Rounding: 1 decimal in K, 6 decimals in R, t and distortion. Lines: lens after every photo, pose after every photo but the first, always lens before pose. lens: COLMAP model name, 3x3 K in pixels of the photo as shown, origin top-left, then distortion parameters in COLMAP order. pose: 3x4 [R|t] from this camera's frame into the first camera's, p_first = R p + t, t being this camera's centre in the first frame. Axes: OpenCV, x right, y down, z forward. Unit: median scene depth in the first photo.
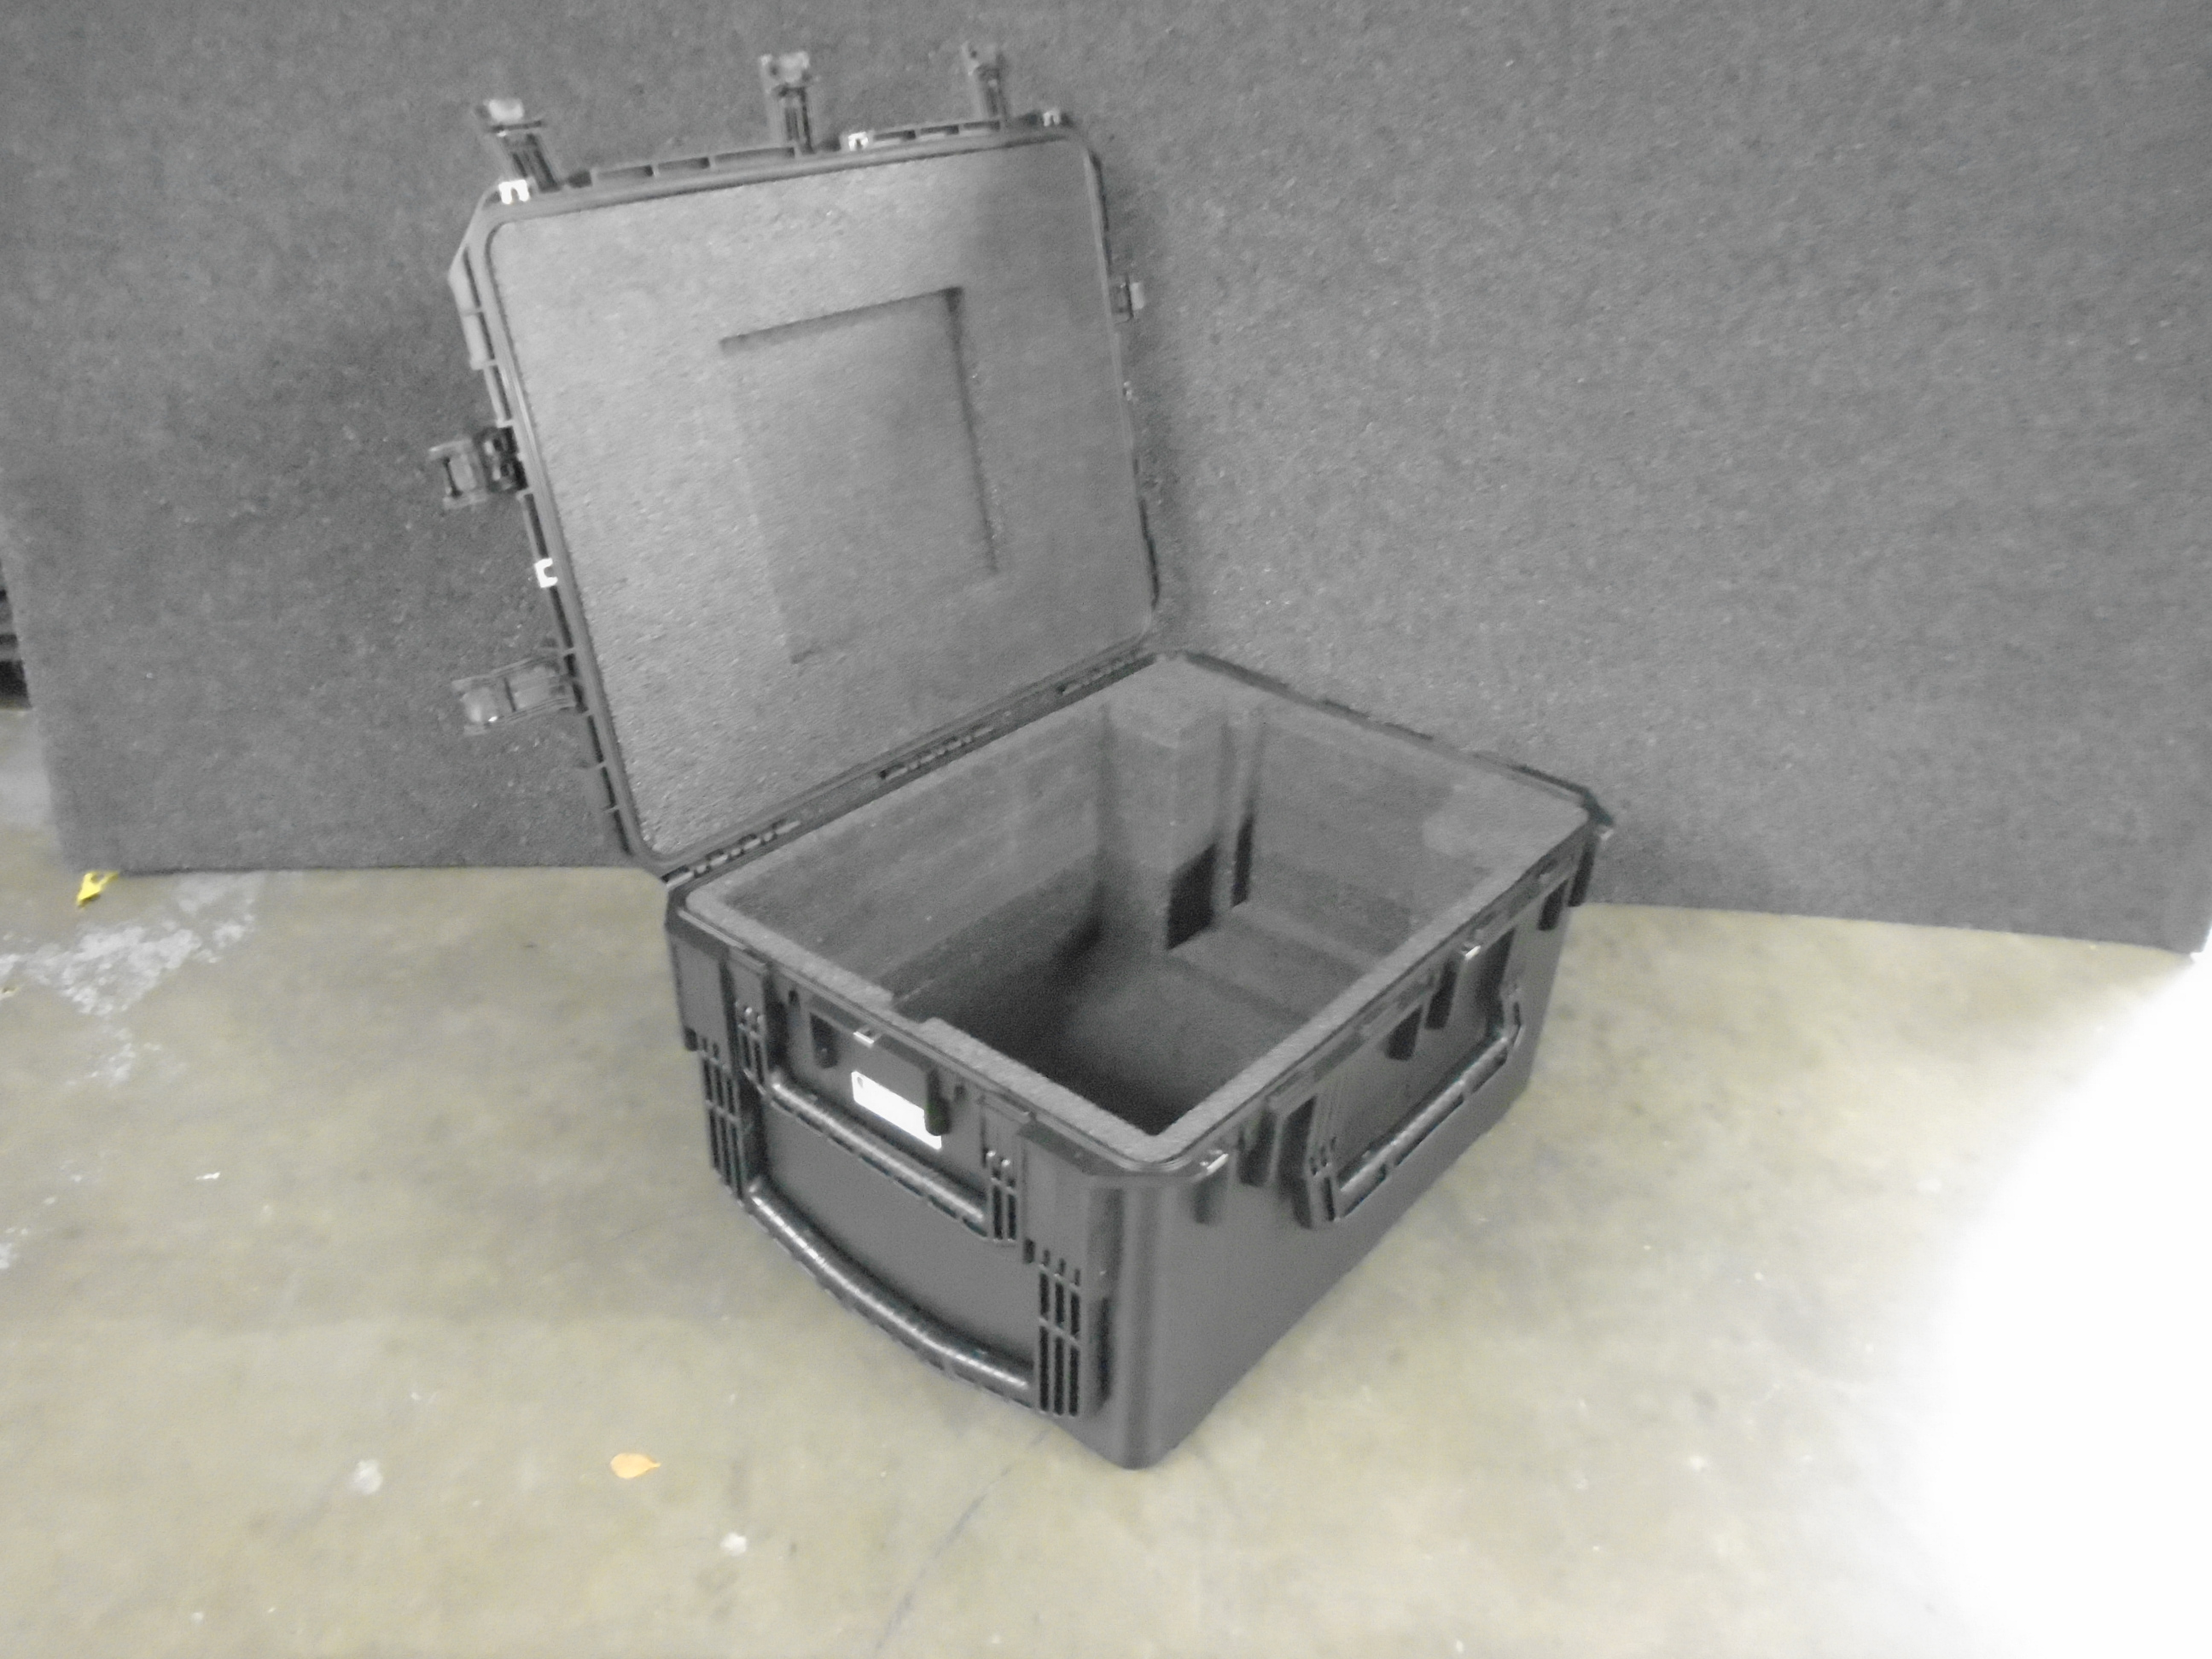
lens RADIAL K [[1698.9, 0, 1101.9], [0, 1698.9, 834.4], [0, 0, 1]] dist [-0.010420, 0.002752]
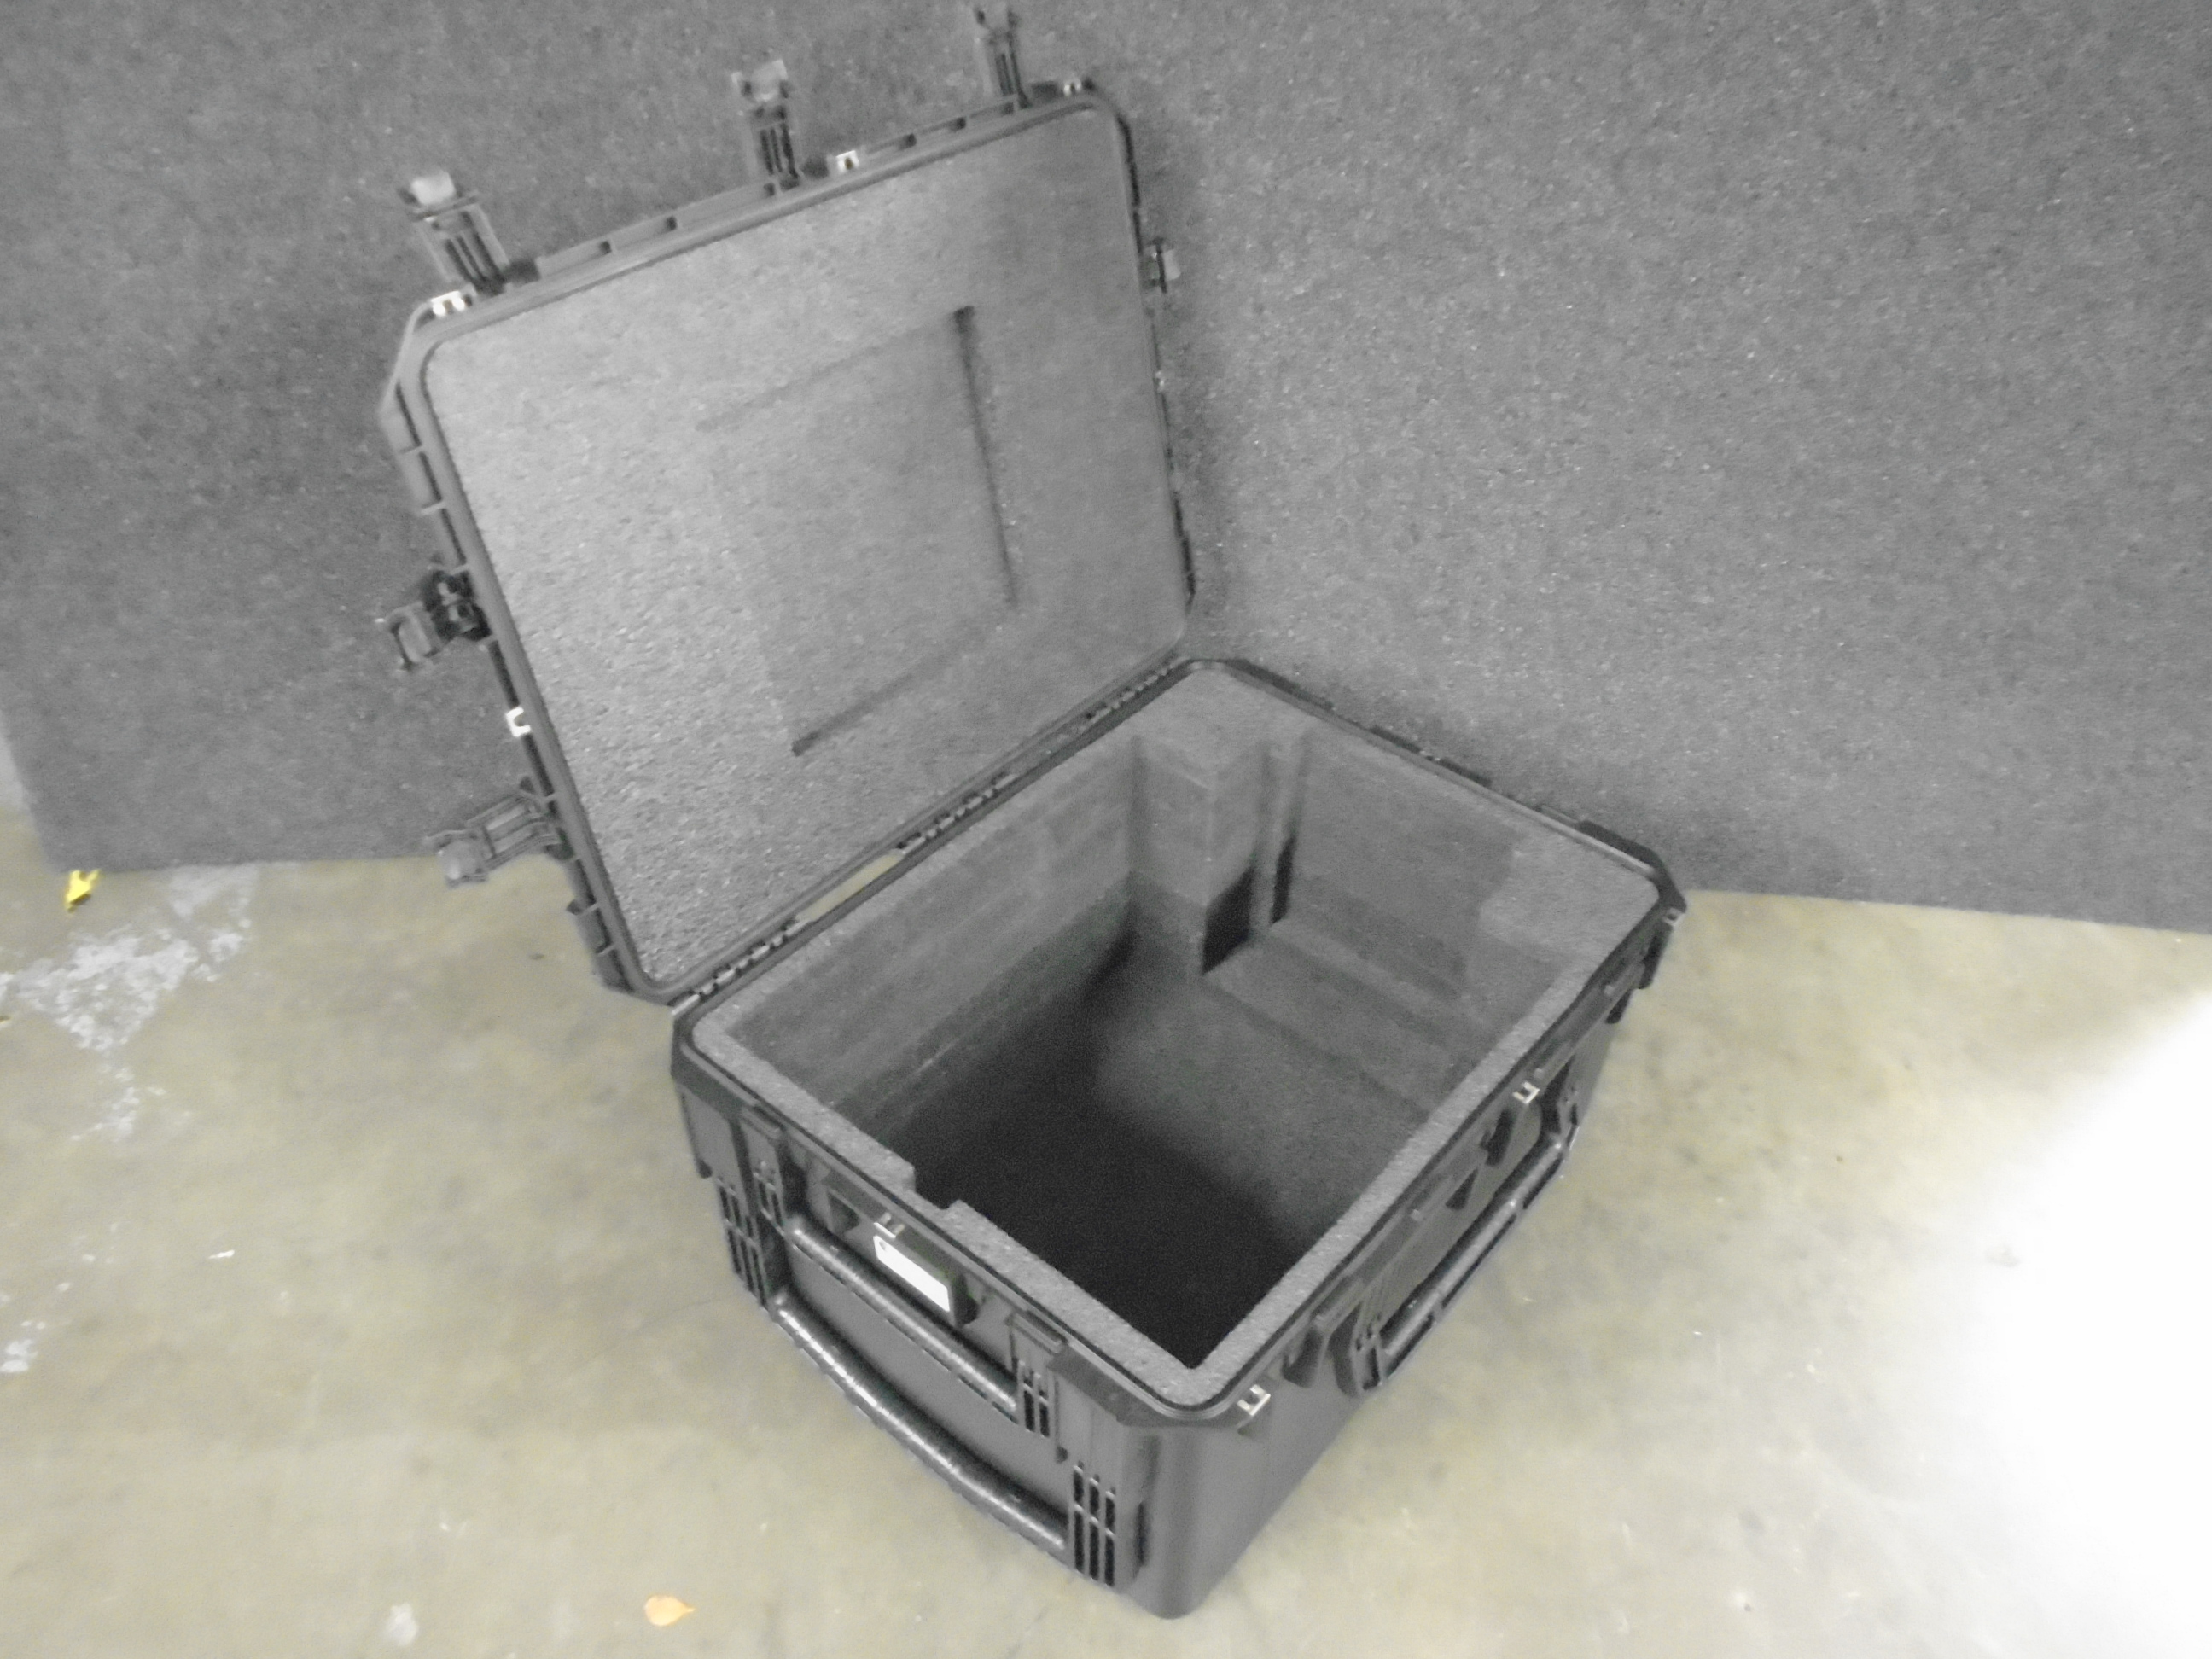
lens RADIAL K [[1698.9, 0, 1103.1], [0, 1698.9, 848.4], [0, 0, 1]] dist [-0.010420, 0.002752]
pose [[0.999876, -0.004305, -0.015175, -0.002622], [0.006927, 0.984141, 0.177252, -0.185976], [0.014171, -0.177336, 0.984048, 0.080342]]
